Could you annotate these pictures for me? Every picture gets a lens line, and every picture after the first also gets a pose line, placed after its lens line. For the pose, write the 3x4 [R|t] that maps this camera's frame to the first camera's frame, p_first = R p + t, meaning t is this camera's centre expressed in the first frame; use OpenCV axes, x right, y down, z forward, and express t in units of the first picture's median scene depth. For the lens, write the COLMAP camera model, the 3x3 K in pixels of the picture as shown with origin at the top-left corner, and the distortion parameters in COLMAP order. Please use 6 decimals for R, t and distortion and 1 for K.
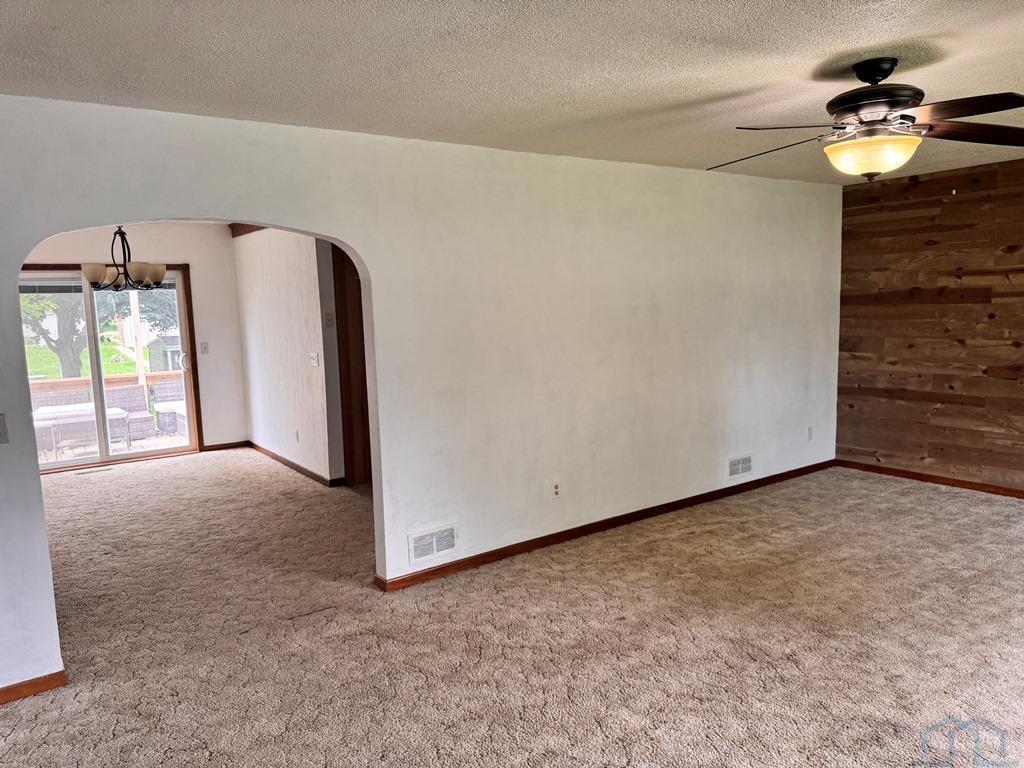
lens RADIAL K [[723.7, 0, 509.3], [0, 723.7, 385.6], [0, 0, 1]] dist [0.052342, -0.066158]
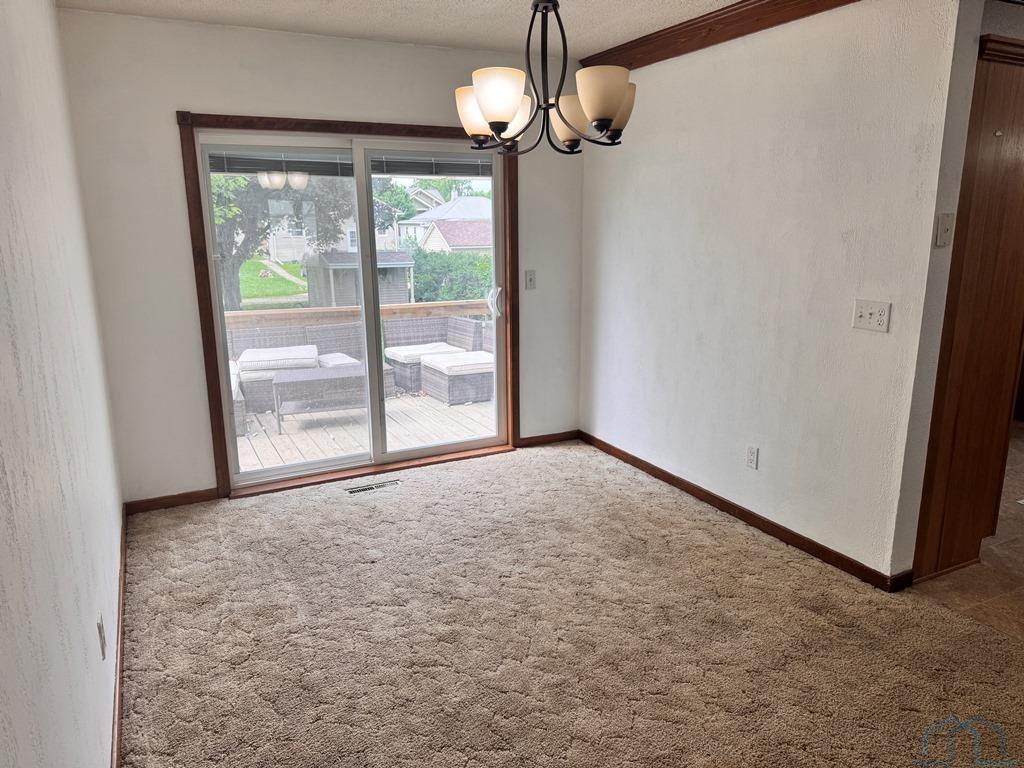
lens RADIAL K [[723.5, 0, 512.9], [0, 723.5, 374.1], [0, 0, 1]] dist [0.092803, -0.127409]
pose [[0.988134, 0.053188, -0.144092, -0.345916], [-0.040321, 0.995053, 0.090791, -0.027101], [0.148208, -0.083904, 0.985390, 0.410539]]
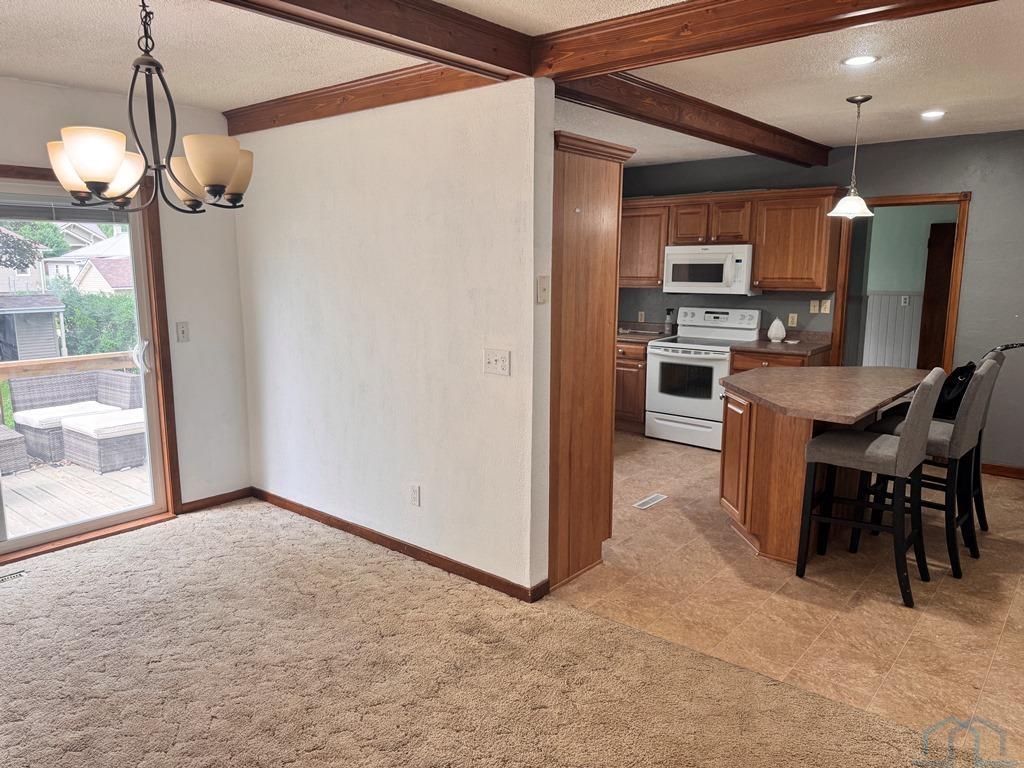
lens RADIAL K [[723.5, 0, 512.9], [0, 723.5, 374.1], [0, 0, 1]] dist [0.092803, -0.127409]
pose [[0.967368, -0.007473, 0.253267, -0.319915], [0.000014, 0.999567, 0.029438, -0.035328], [-0.253377, -0.028474, 0.966948, 0.395951]]
